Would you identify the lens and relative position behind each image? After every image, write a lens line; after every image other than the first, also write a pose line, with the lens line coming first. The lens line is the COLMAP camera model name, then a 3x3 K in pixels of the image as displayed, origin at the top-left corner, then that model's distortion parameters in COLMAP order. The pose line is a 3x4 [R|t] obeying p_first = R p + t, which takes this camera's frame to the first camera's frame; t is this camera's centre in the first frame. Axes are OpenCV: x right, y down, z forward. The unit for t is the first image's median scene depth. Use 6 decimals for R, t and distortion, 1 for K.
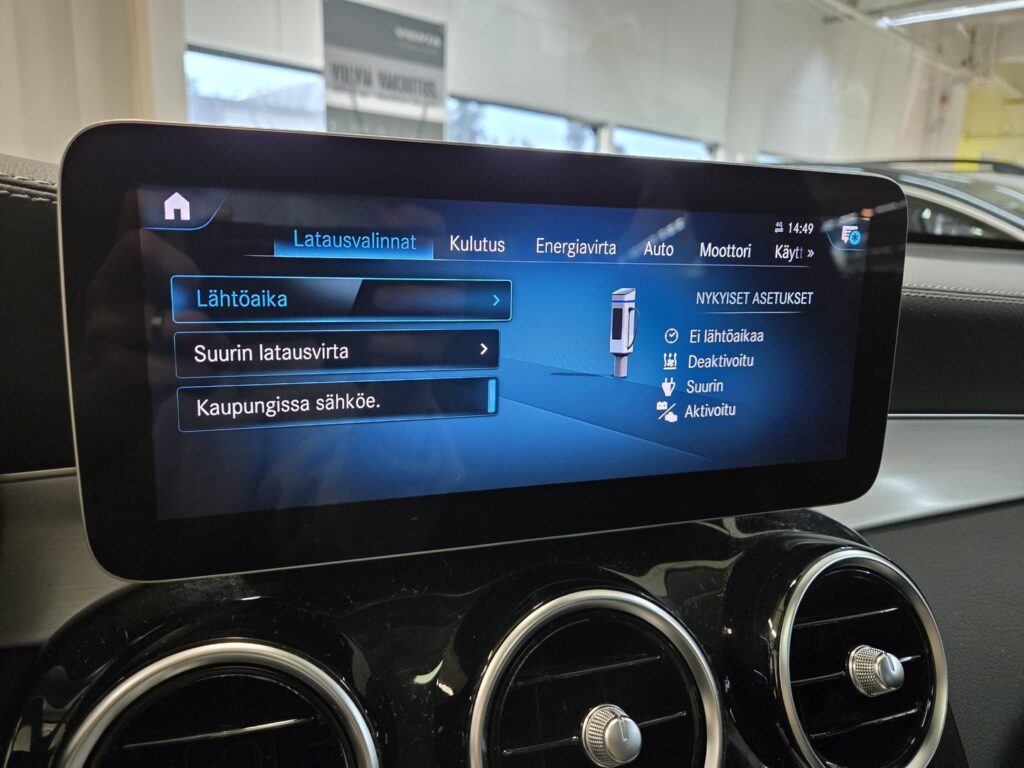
lens RADIAL K [[695.4, 0, 506.9], [0, 695.4, 383.7], [0, 0, 1]] dist [0.055508, -0.046690]
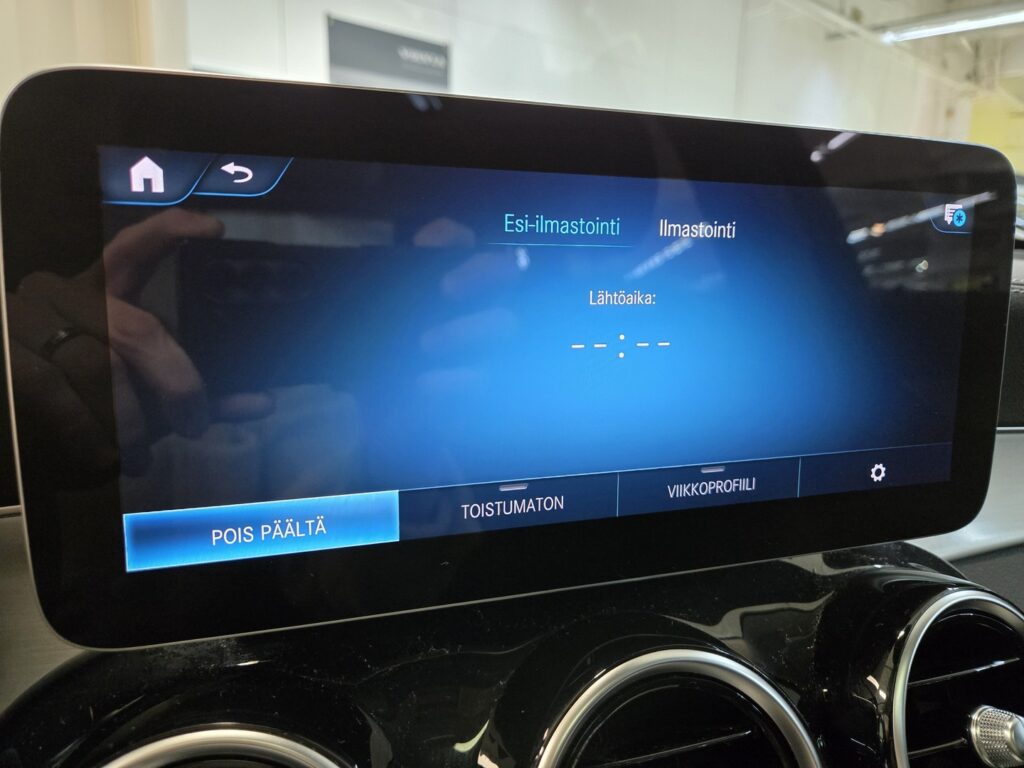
lens RADIAL K [[695.4, 0, 508.6], [0, 695.4, 383.4], [0, 0, 1]] dist [0.055508, -0.046690]
pose [[0.999886, -0.013684, -0.006458, -0.043734], [0.013482, 0.999452, -0.030220, 0.008822], [0.006868, 0.030129, 0.999522, 0.154277]]
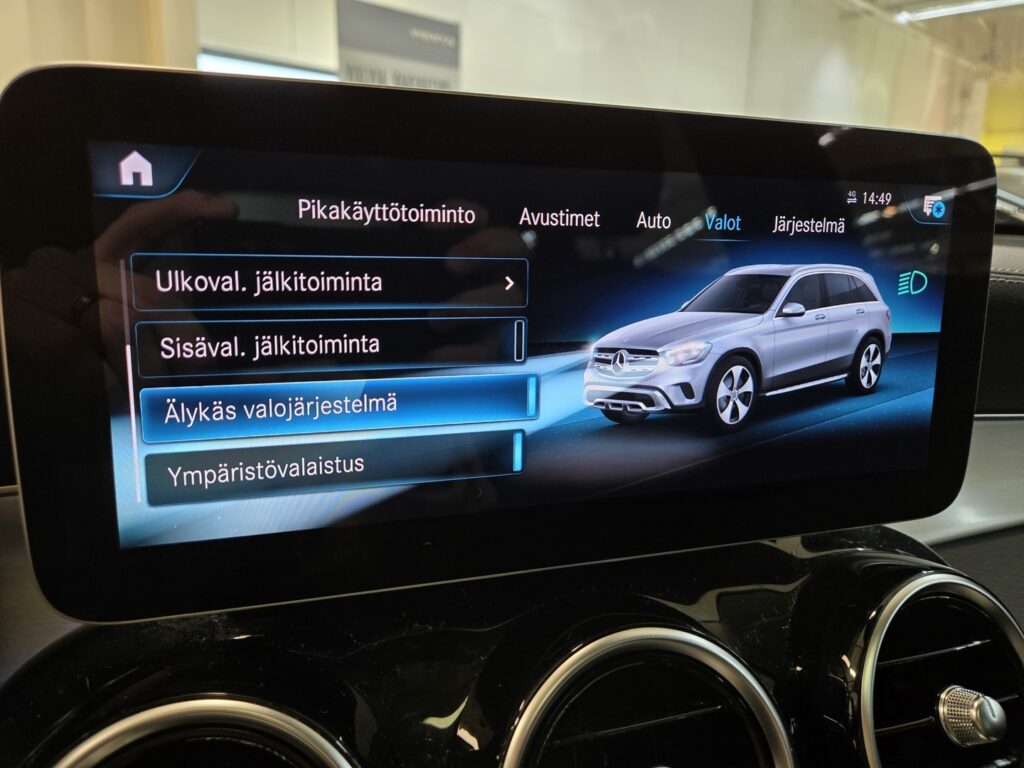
lens RADIAL K [[695.4, 0, 513.4], [0, 695.4, 377.5], [0, 0, 1]] dist [0.055508, -0.046690]
pose [[0.999865, -0.007839, -0.014445, -0.013508], [0.007665, 0.999898, -0.012051, 0.003826], [0.014538, 0.011938, 0.999823, 0.131892]]
